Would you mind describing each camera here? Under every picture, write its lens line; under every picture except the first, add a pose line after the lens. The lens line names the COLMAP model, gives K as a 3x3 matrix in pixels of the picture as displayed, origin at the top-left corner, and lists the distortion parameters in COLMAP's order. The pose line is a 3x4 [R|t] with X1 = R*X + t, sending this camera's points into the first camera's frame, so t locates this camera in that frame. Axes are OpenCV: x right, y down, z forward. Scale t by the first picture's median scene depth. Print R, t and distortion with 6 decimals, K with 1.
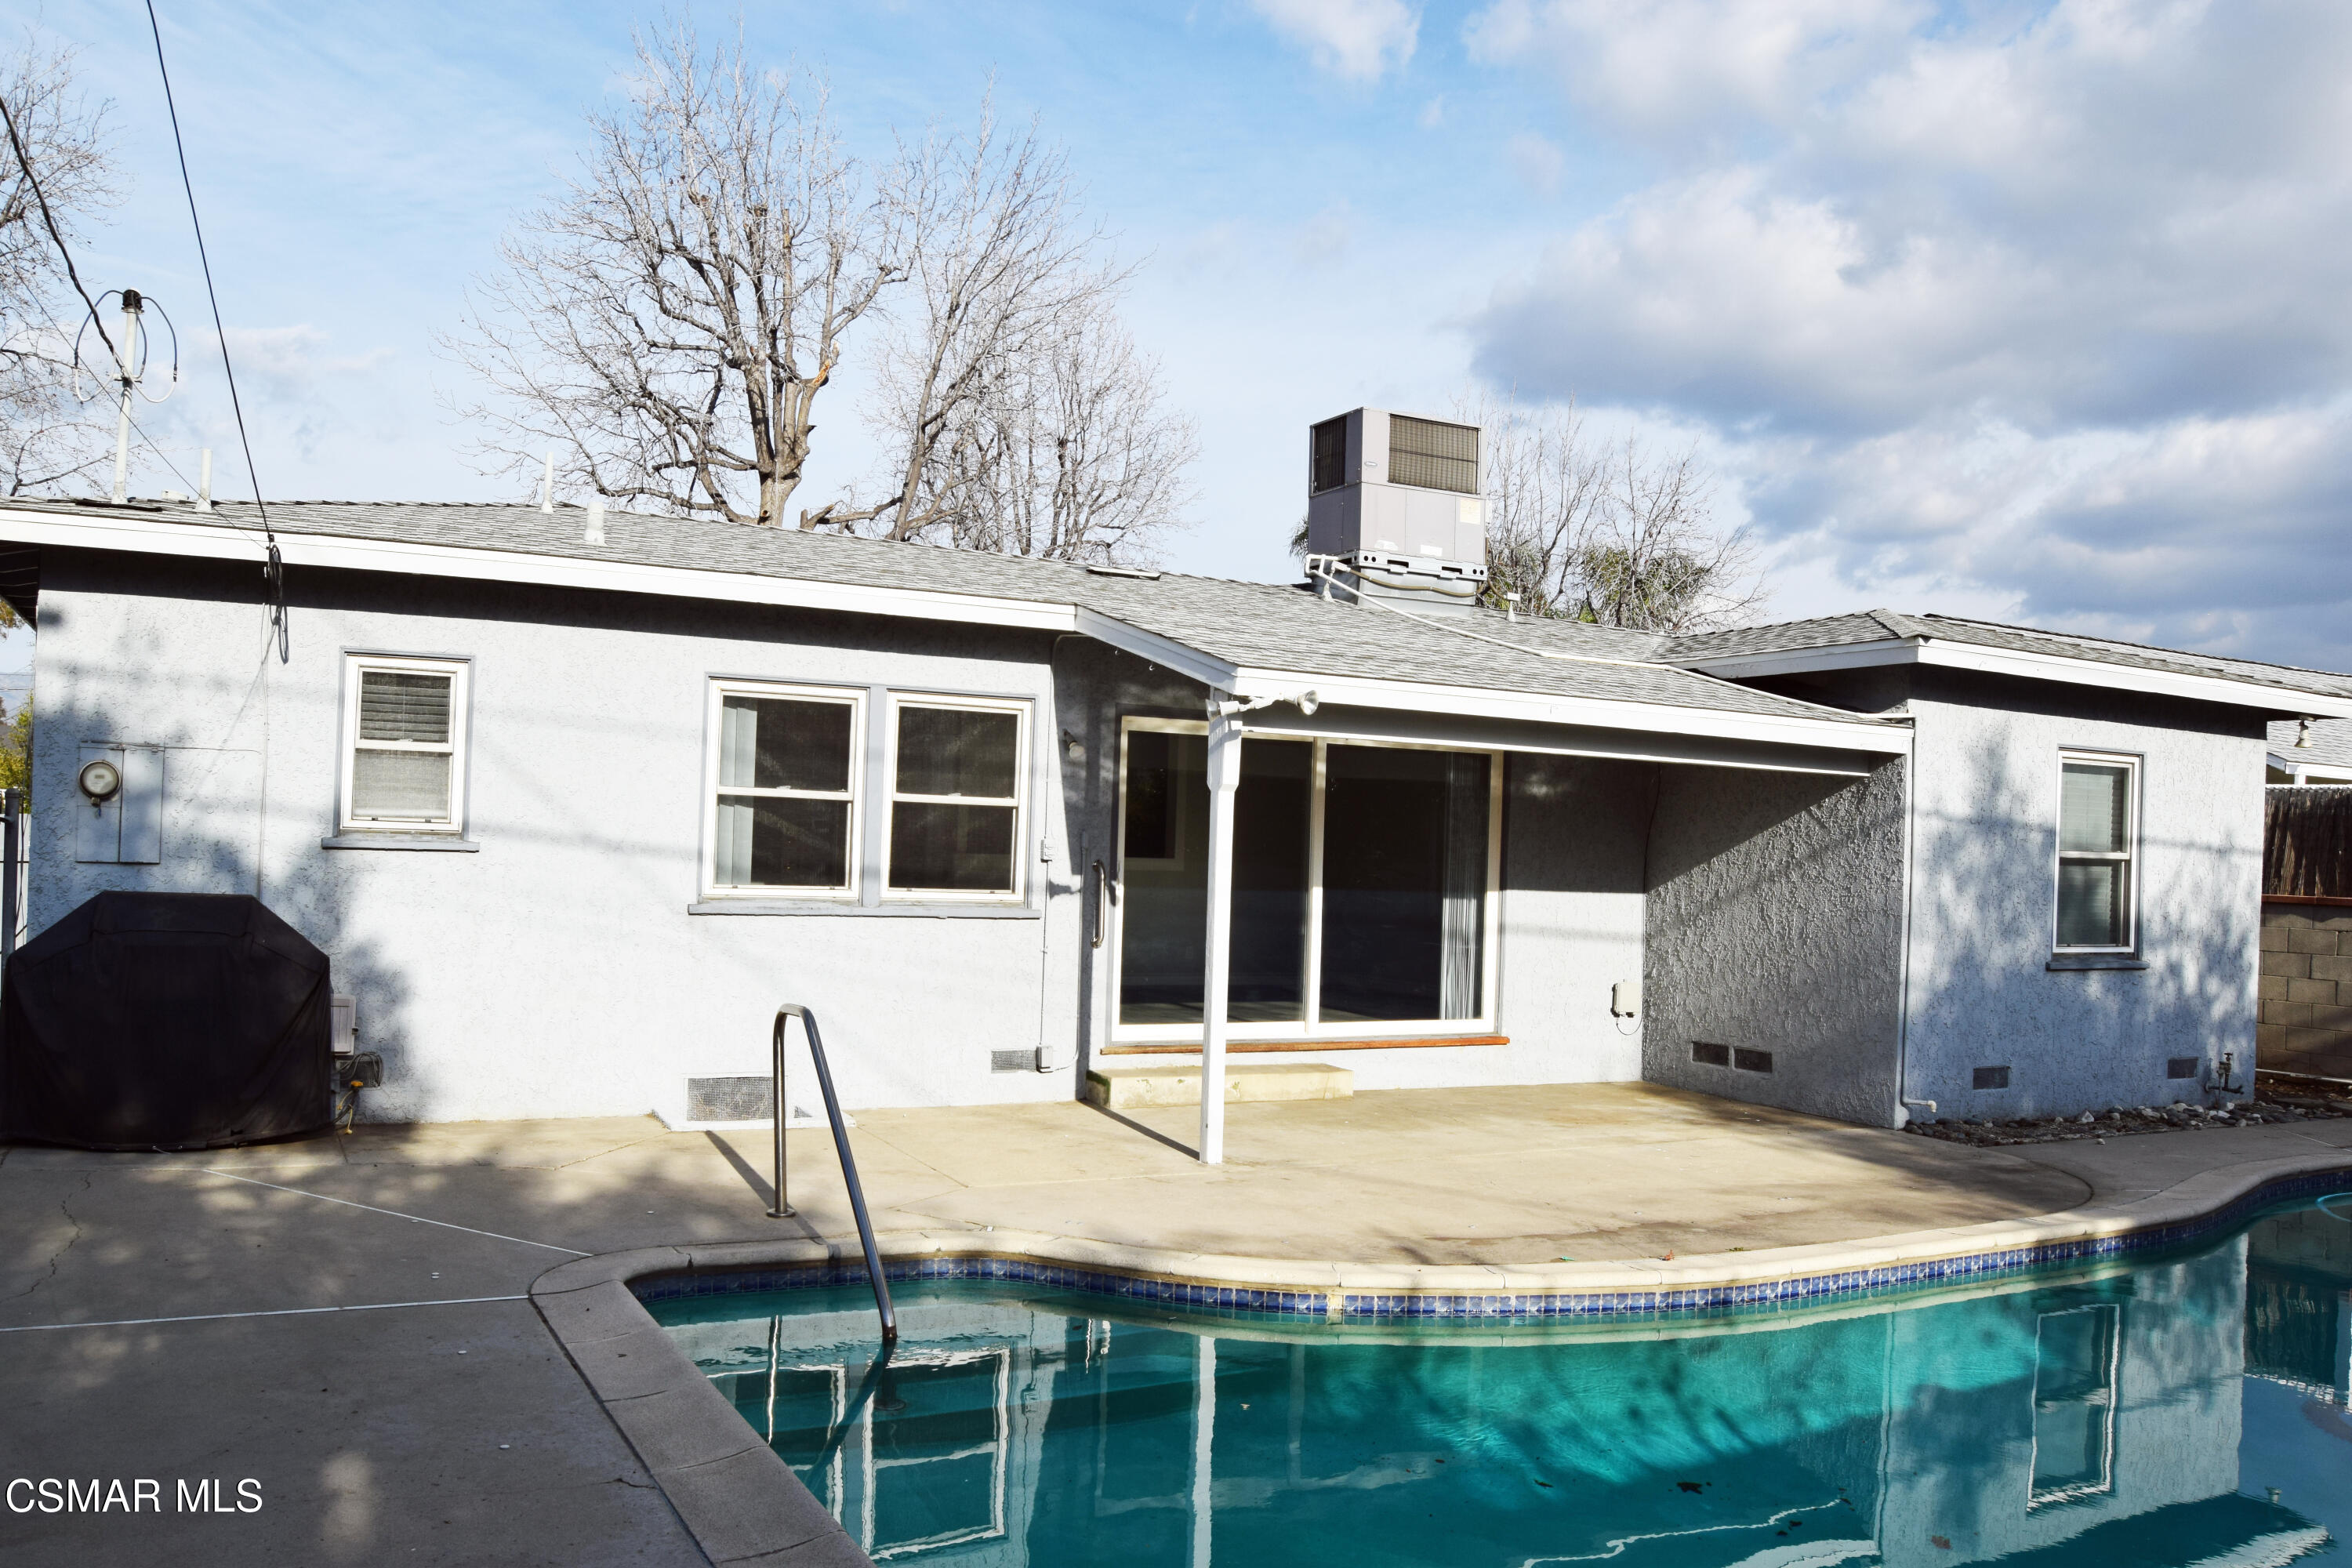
lens RADIAL K [[1841.8, 0, 1206.2], [0, 1841.8, 859.3], [0, 0, 1]] dist [-0.086743, 0.020599]
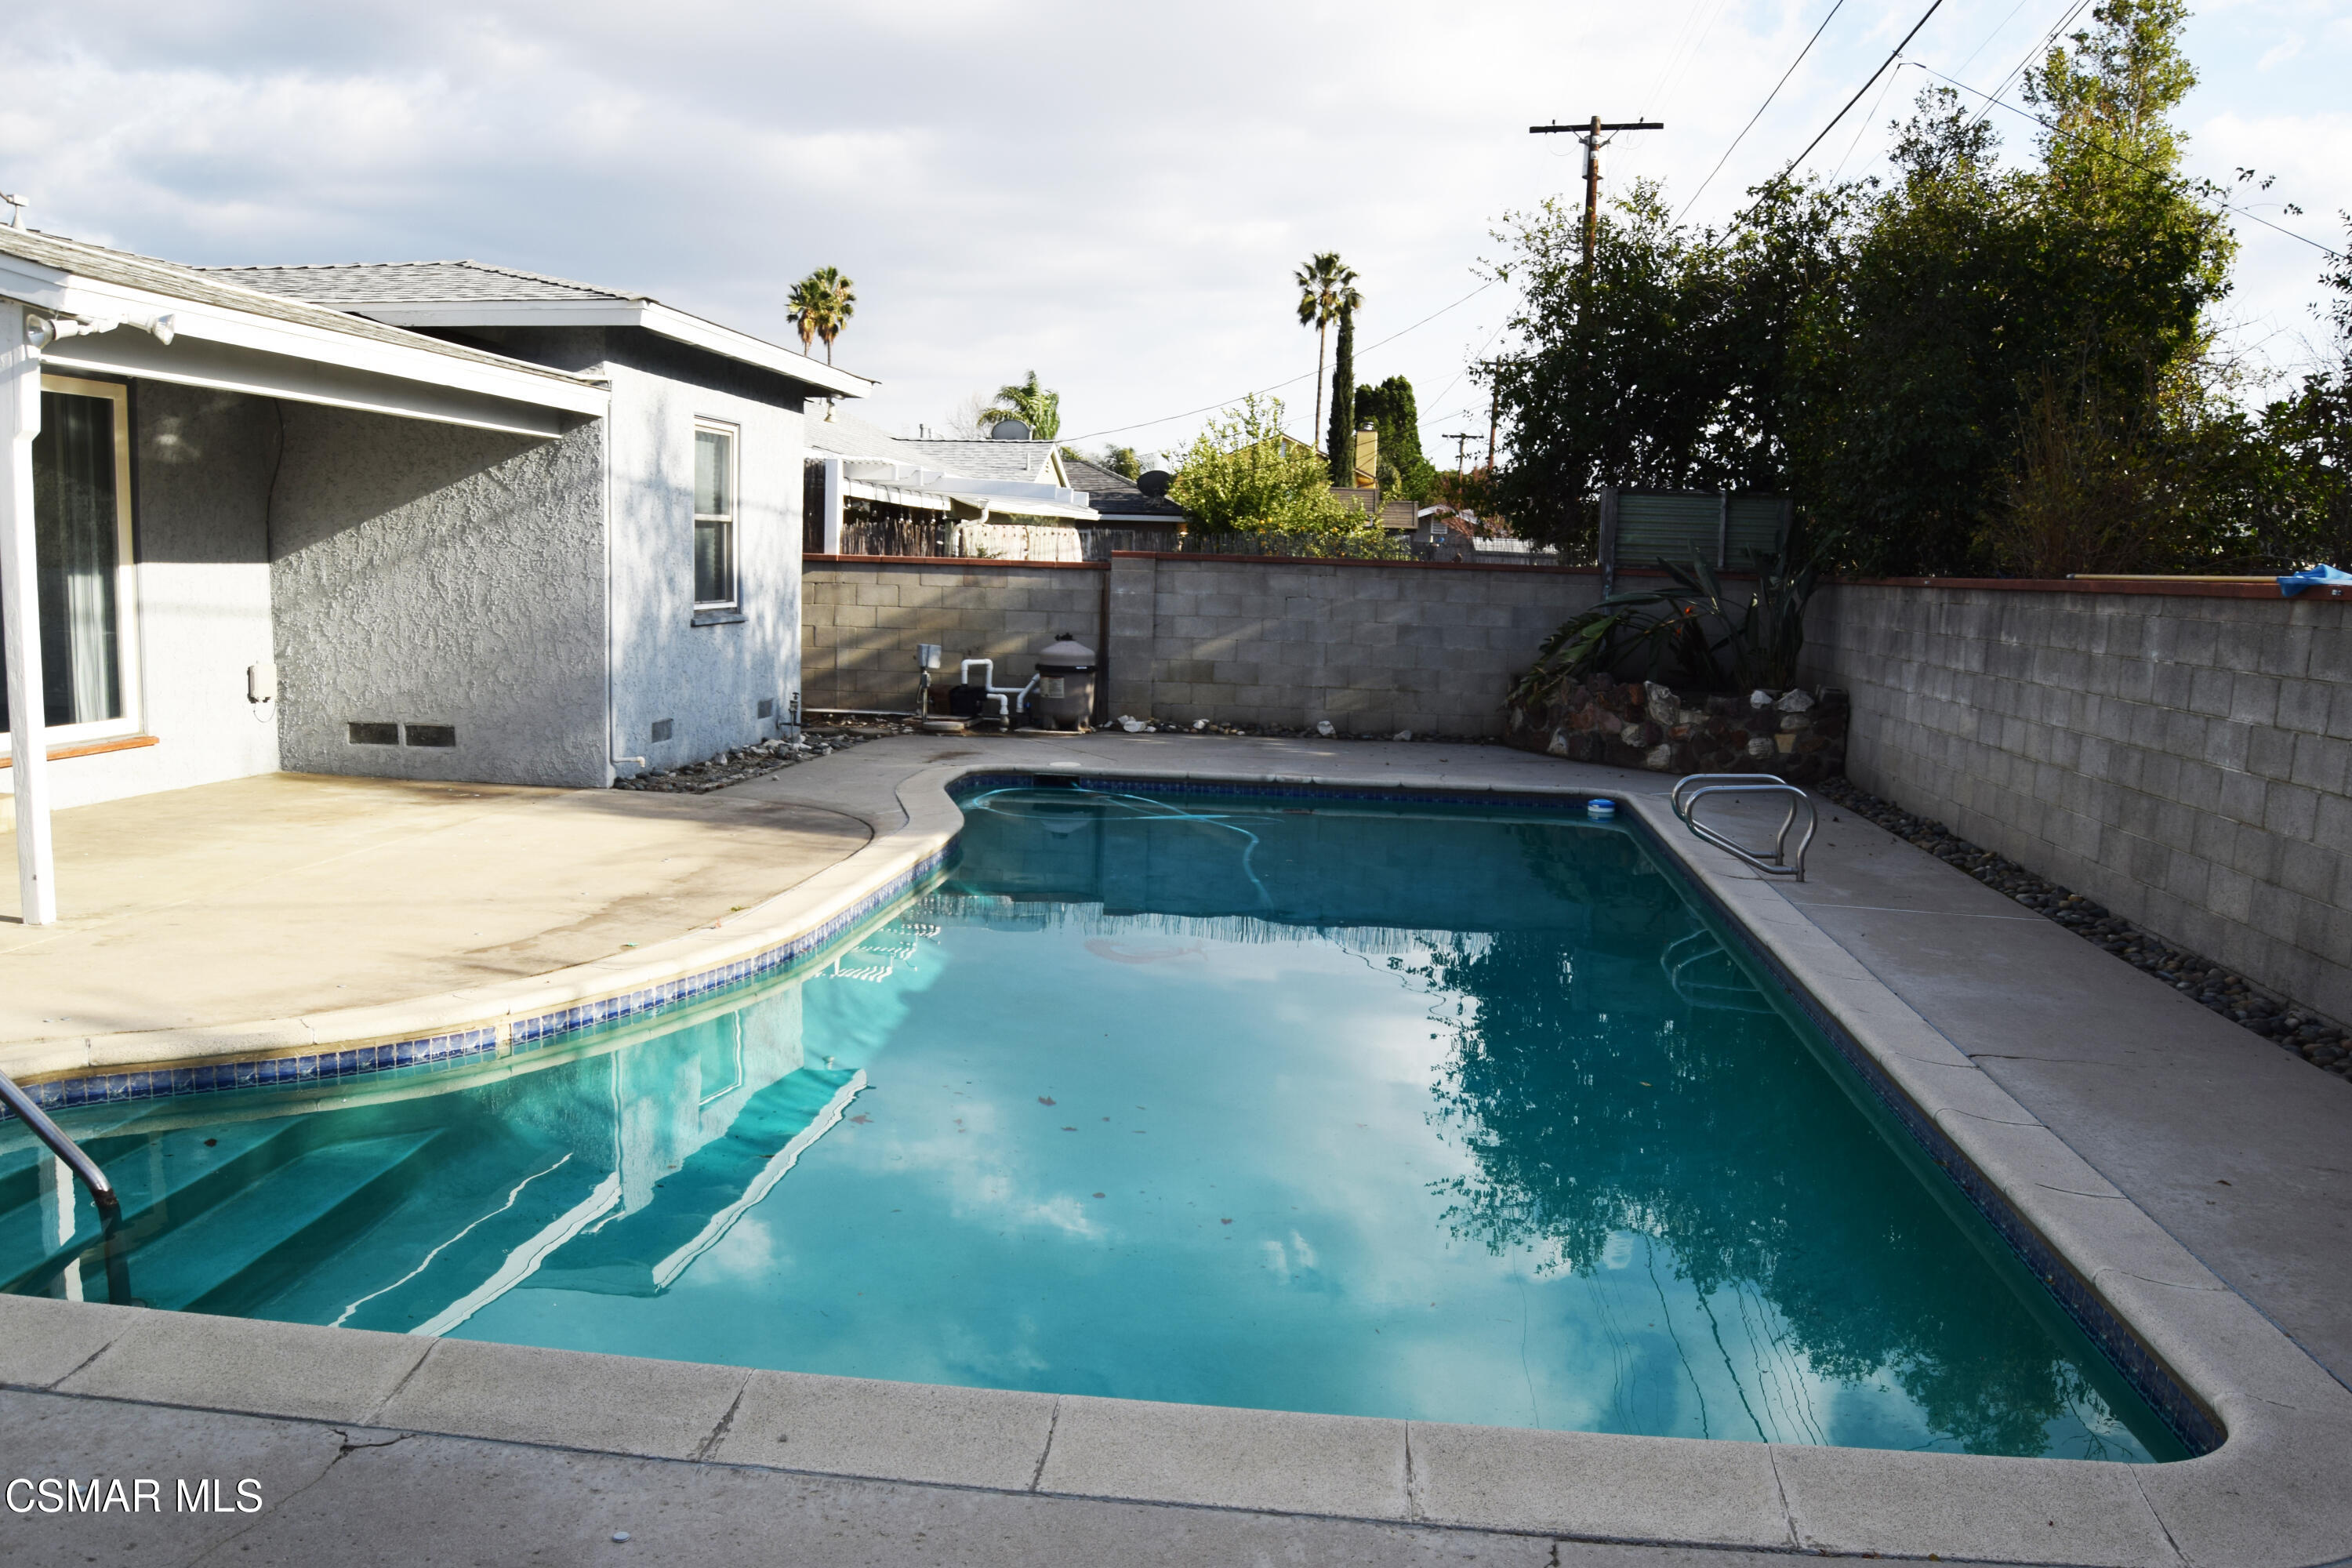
lens RADIAL K [[1841.8, 0, 1178.8], [0, 1841.8, 771.7], [0, 0, 1]] dist [-0.086743, 0.020599]
pose [[0.574143, -0.111490, 0.811129, -0.255114], [-0.001133, 0.990576, 0.136957, -0.001638], [-0.818755, -0.079552, 0.568606, 0.143639]]
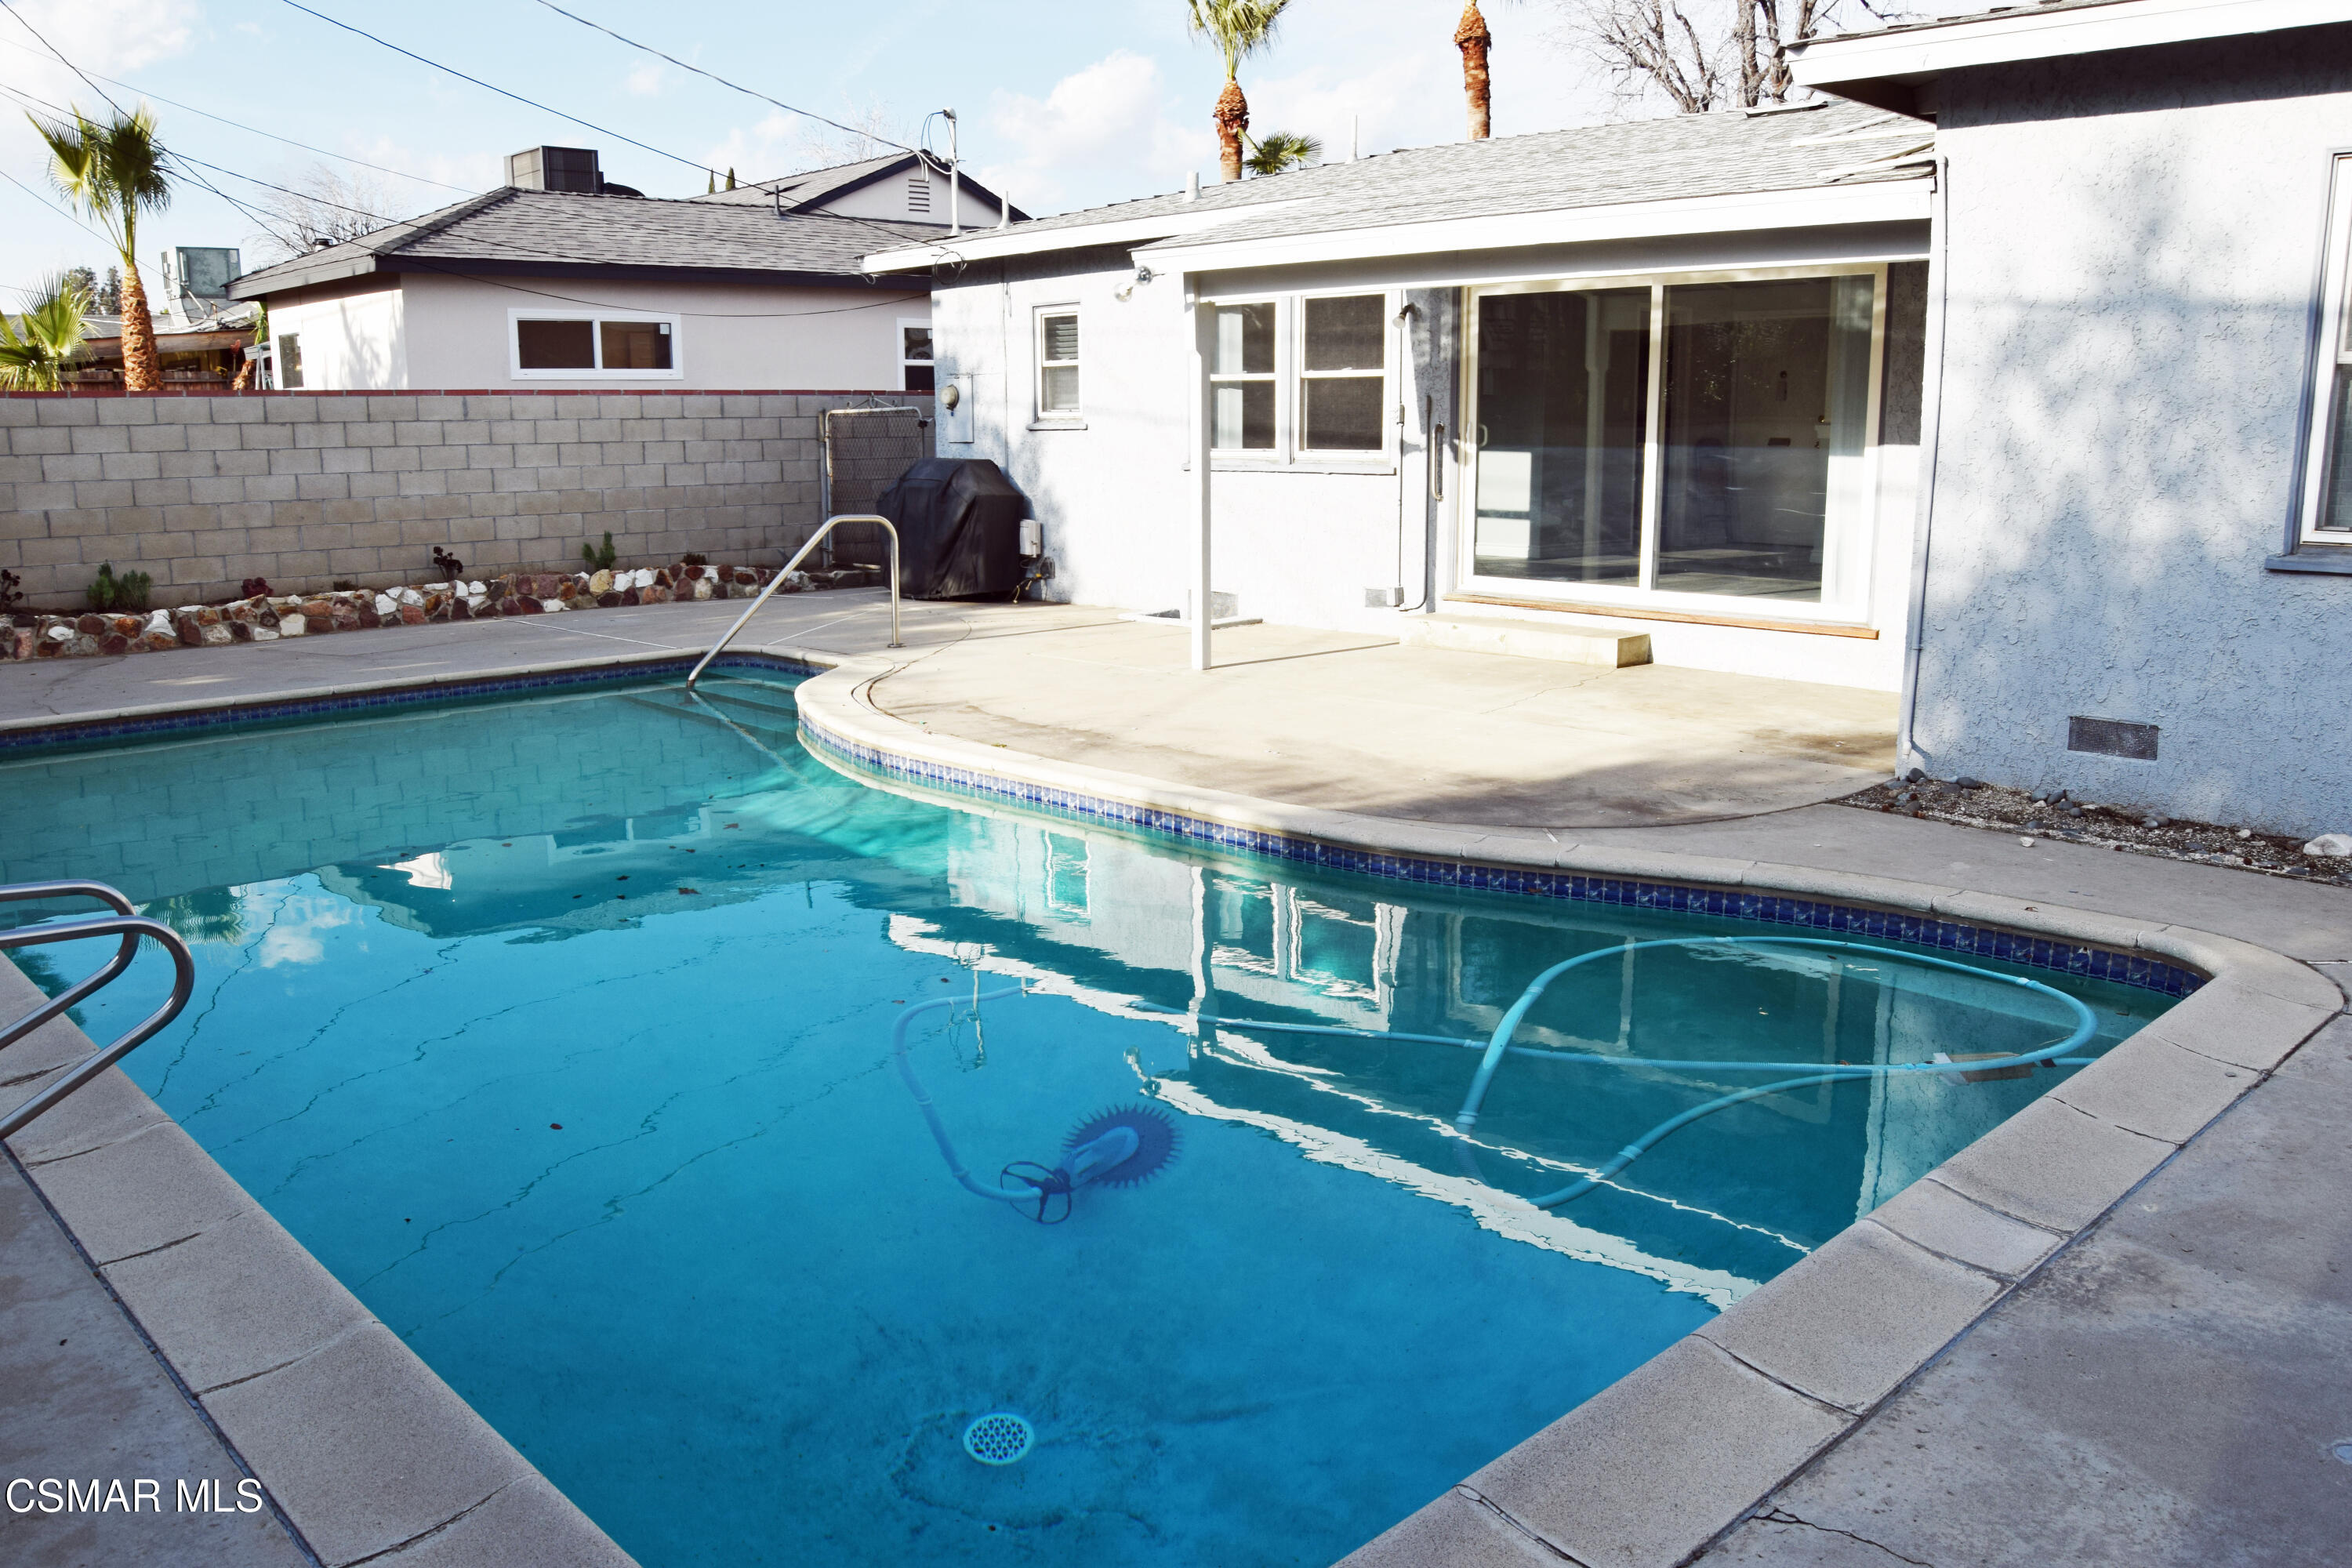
lens RADIAL K [[1841.8, 0, 1181.3], [0, 1841.8, 794.1], [0, 0, 1]] dist [-0.086743, 0.020599]
pose [[0.246350, 0.153599, -0.956932, 0.911050], [0.001133, 0.987315, 0.158768, 0.043639], [0.969180, -0.040196, 0.243051, 0.544982]]
